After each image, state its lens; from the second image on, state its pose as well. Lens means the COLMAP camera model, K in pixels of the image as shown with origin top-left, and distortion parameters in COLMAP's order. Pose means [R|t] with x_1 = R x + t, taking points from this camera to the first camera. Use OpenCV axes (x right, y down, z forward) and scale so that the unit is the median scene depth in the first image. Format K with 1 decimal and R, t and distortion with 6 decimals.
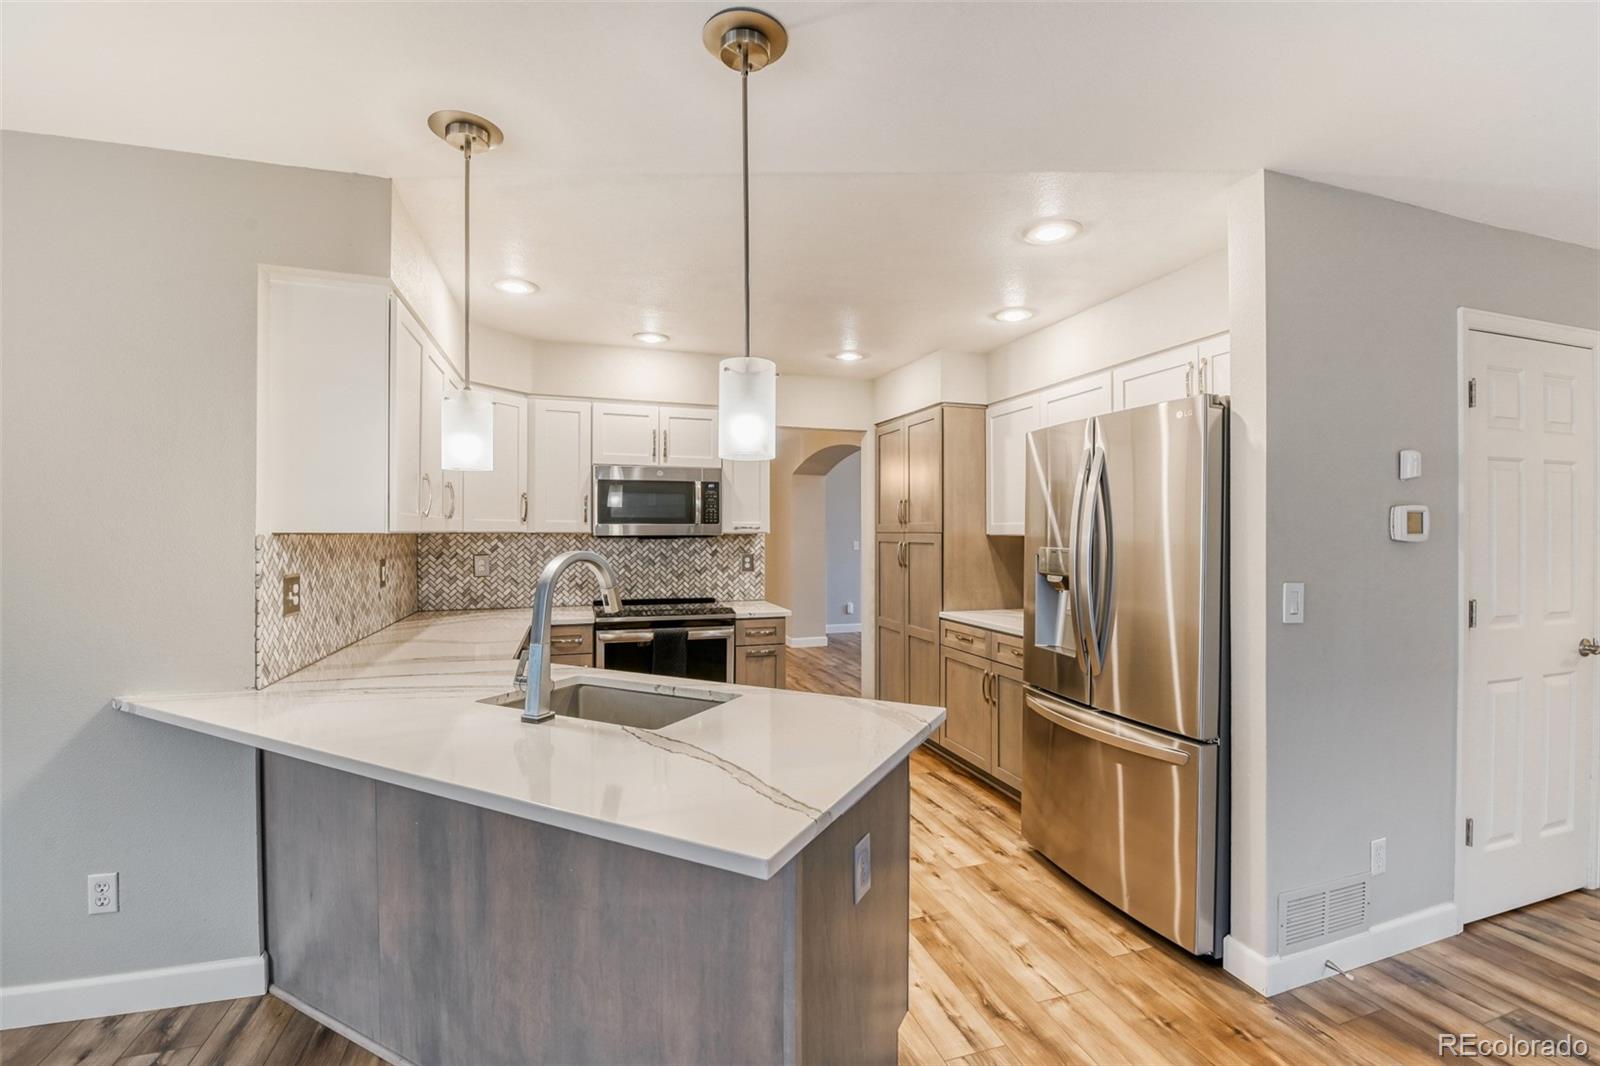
lens RADIAL K [[702.2, 0, 809.1], [0, 702.2, 529.1], [0, 0, 1]] dist [-0.013942, -0.003867]
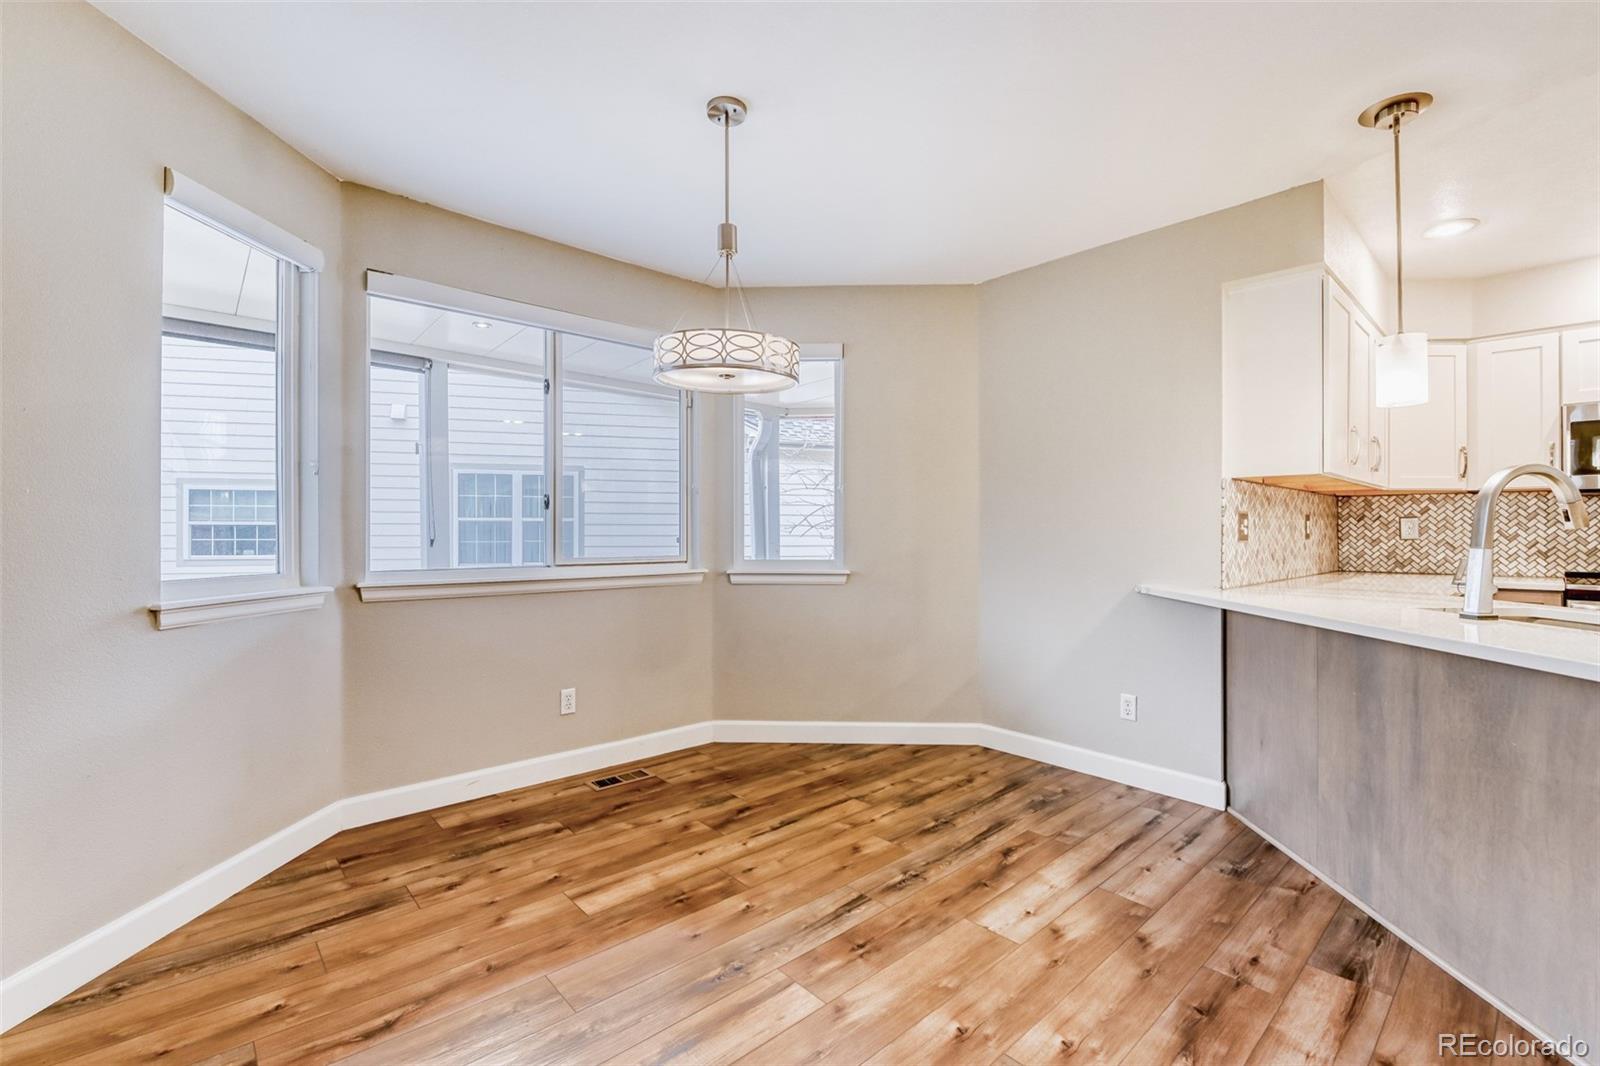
lens RADIAL K [[702.2, 0, 806.3], [0, 702.2, 532.6], [0, 0, 1]] dist [-0.013942, -0.003867]
pose [[0.412190, 0.001713, -0.911096, 0.121788], [0.001254, 0.999996, 0.002448, 0.101870], [0.911097, -0.002152, 0.412187, -0.302425]]
